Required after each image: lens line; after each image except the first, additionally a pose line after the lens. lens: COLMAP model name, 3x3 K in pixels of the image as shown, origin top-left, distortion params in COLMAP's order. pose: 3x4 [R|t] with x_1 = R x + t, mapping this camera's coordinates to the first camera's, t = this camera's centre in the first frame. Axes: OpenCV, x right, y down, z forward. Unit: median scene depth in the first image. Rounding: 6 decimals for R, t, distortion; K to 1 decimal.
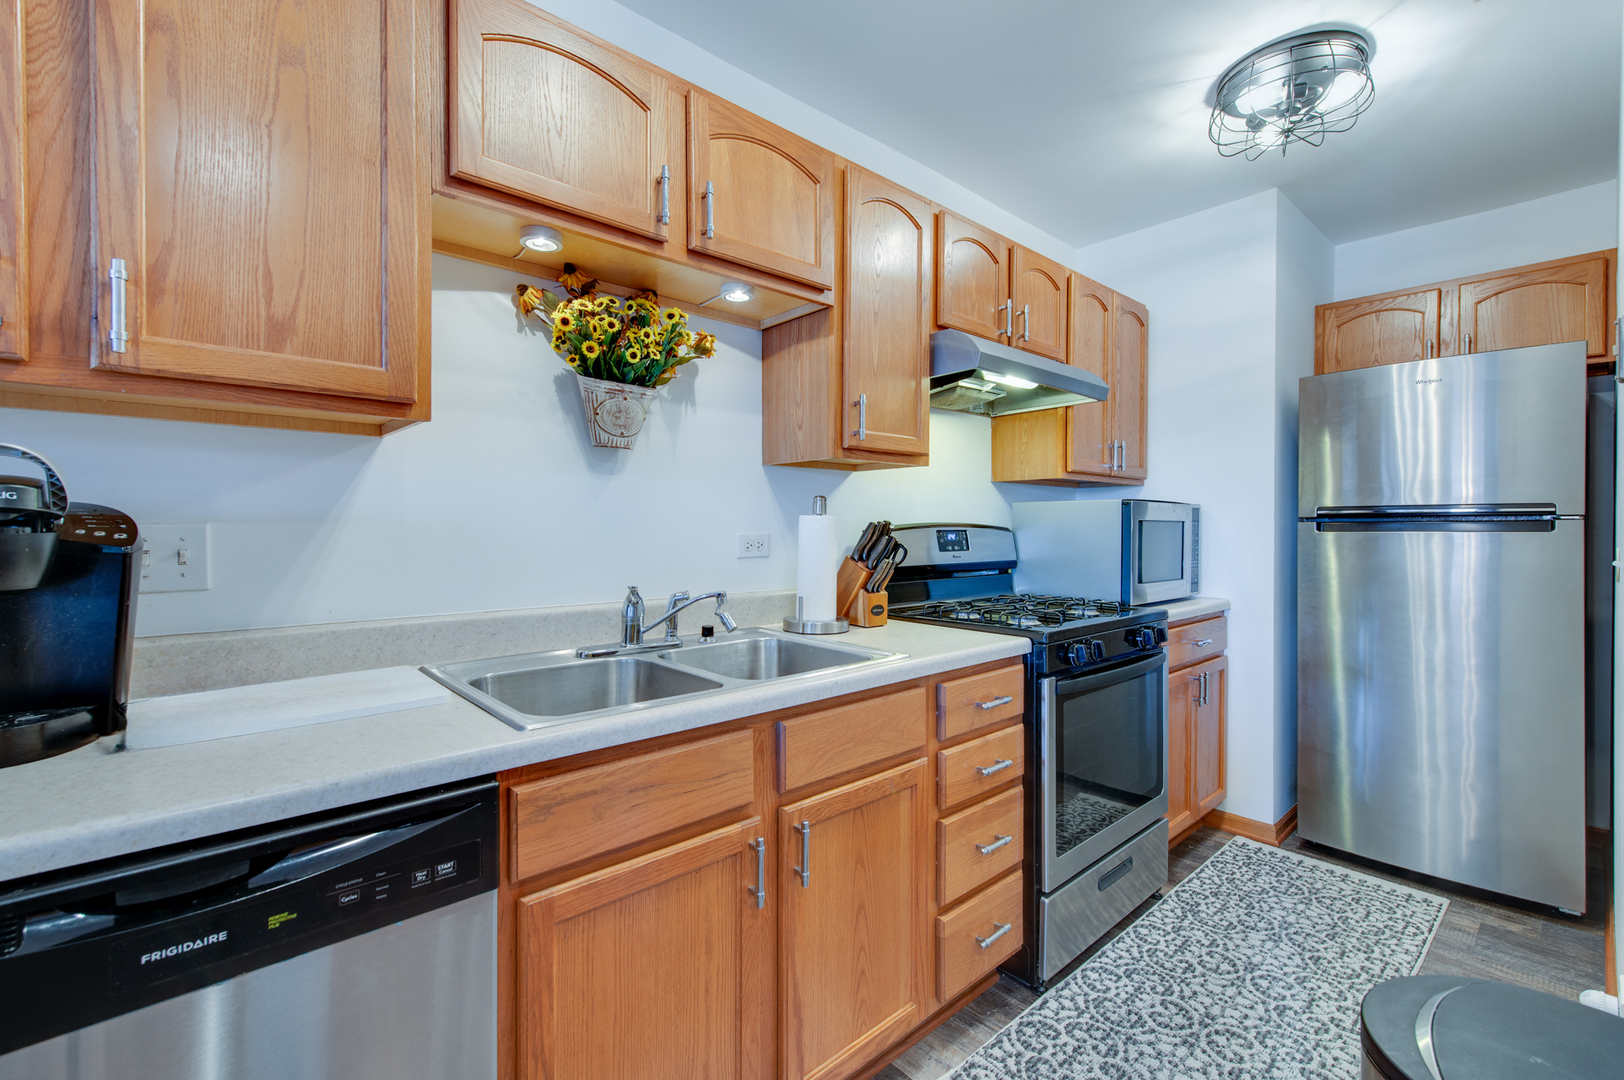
lens RADIAL K [[699.4, 0, 810.2], [0, 699.4, 531.5], [0, 0, 1]] dist [0.007094, -0.000287]
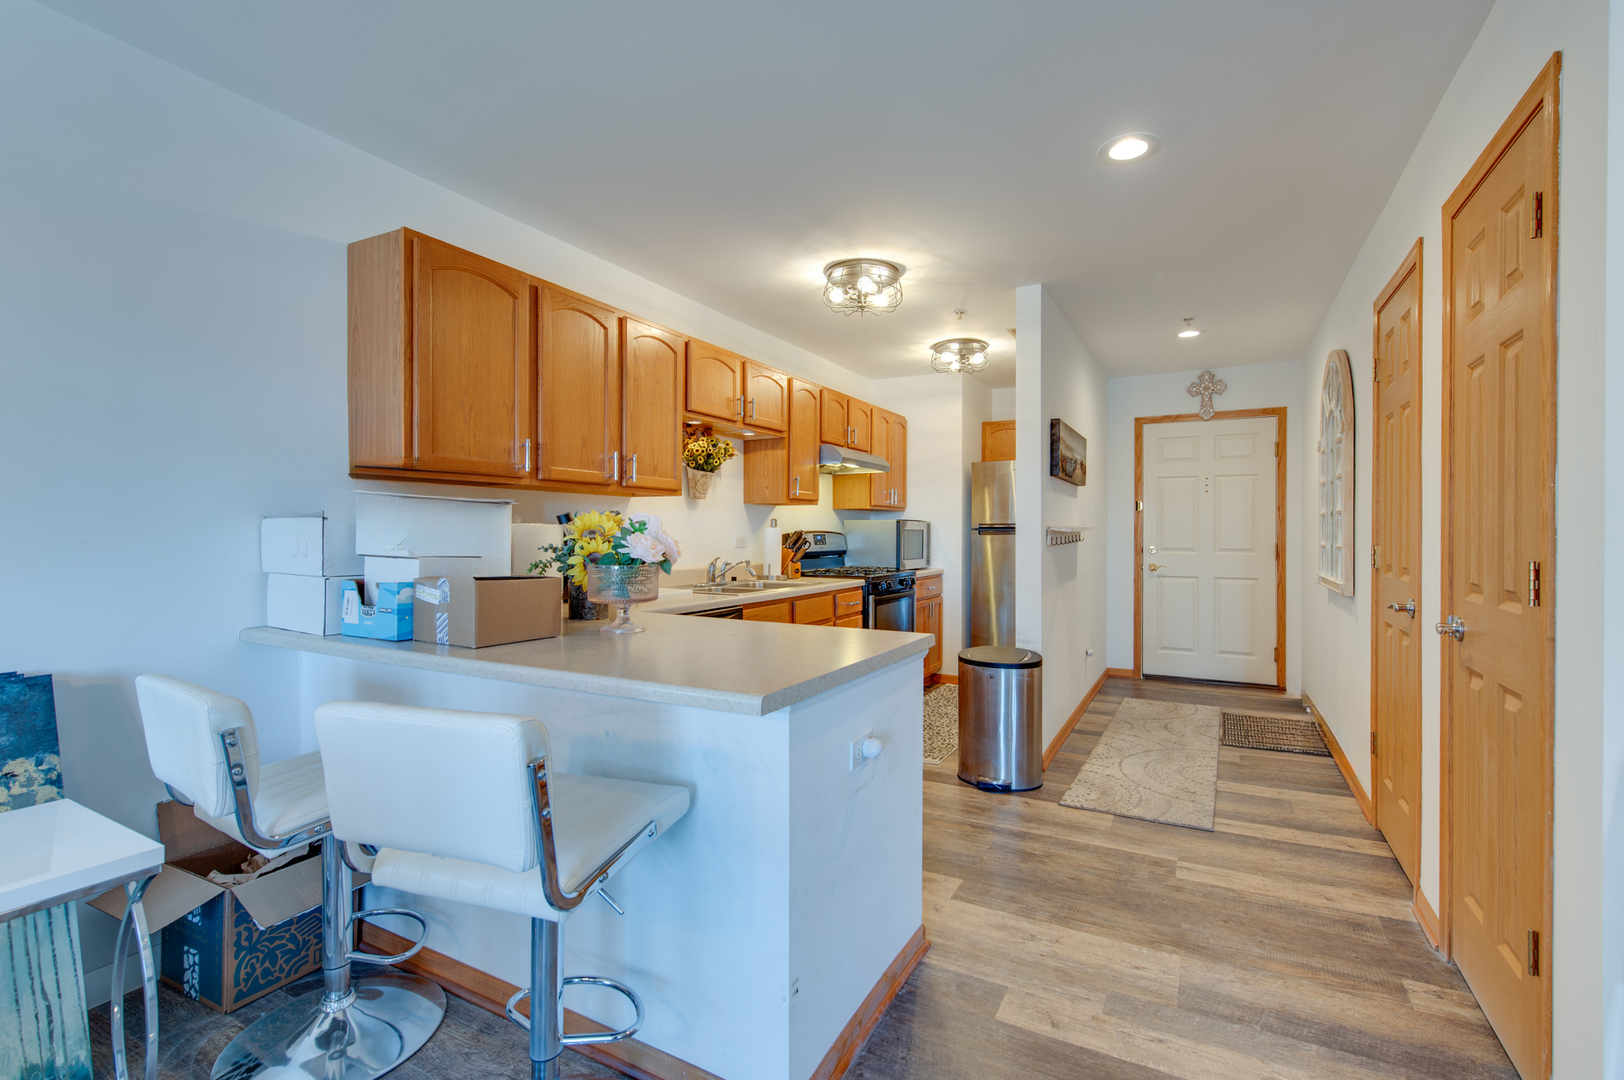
lens RADIAL K [[699.4, 0, 810.2], [0, 699.4, 531.5], [0, 0, 1]] dist [0.007094, -0.000287]
pose [[0.949537, 0.001951, 0.313650, -0.537665], [-0.000930, 0.999994, -0.003403, -0.004190], [-0.313655, 0.002939, 0.949532, -1.068297]]
